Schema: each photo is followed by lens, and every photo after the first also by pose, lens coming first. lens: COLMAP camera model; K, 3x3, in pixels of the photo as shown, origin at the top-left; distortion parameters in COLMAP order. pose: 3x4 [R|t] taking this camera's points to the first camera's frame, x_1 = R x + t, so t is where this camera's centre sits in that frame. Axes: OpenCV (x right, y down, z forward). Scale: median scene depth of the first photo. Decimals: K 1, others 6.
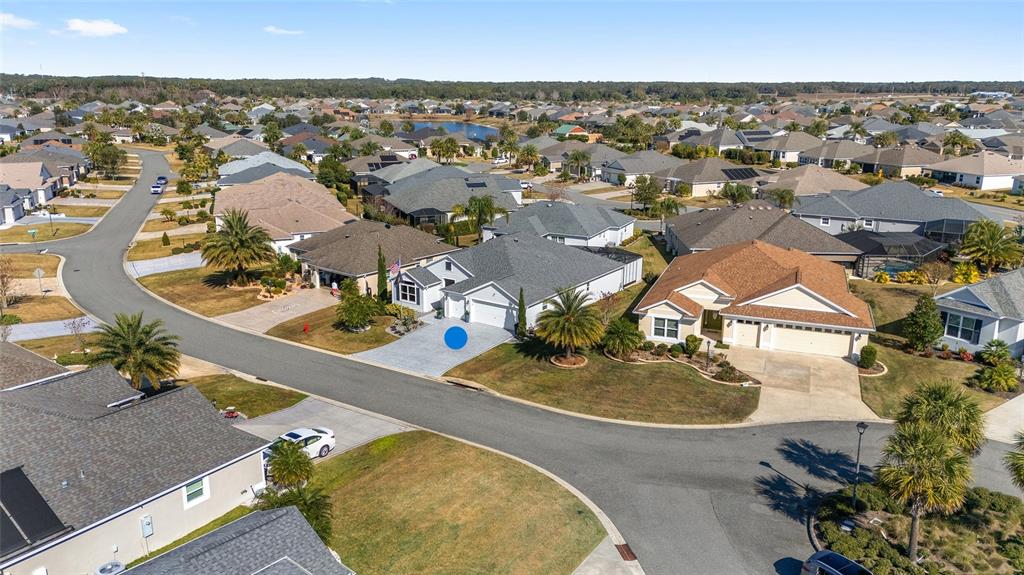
lens RADIAL K [[747.6, 0, 516.0], [0, 747.6, 287.7], [0, 0, 1]] dist [0.099318, -0.113547]
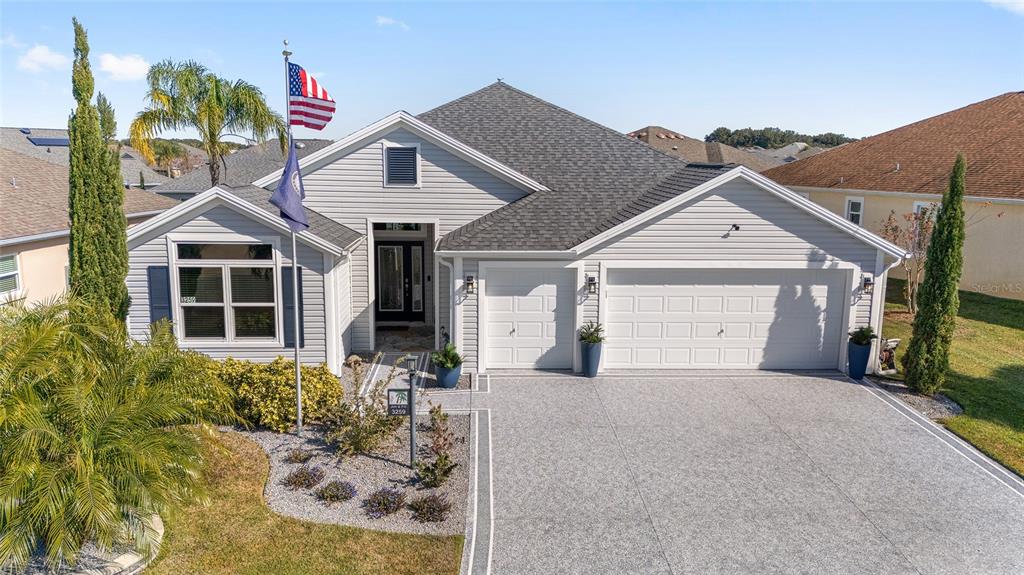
lens RADIAL K [[747.6, 0, 516.0], [0, 747.6, 287.7], [0, 0, 1]] dist [0.099318, -0.113547]
pose [[0.794297, -0.102329, 0.598850, -0.208514], [0.151717, 0.987892, -0.032427, 0.022571], [-0.588281, 0.116613, 0.800204, 0.790888]]
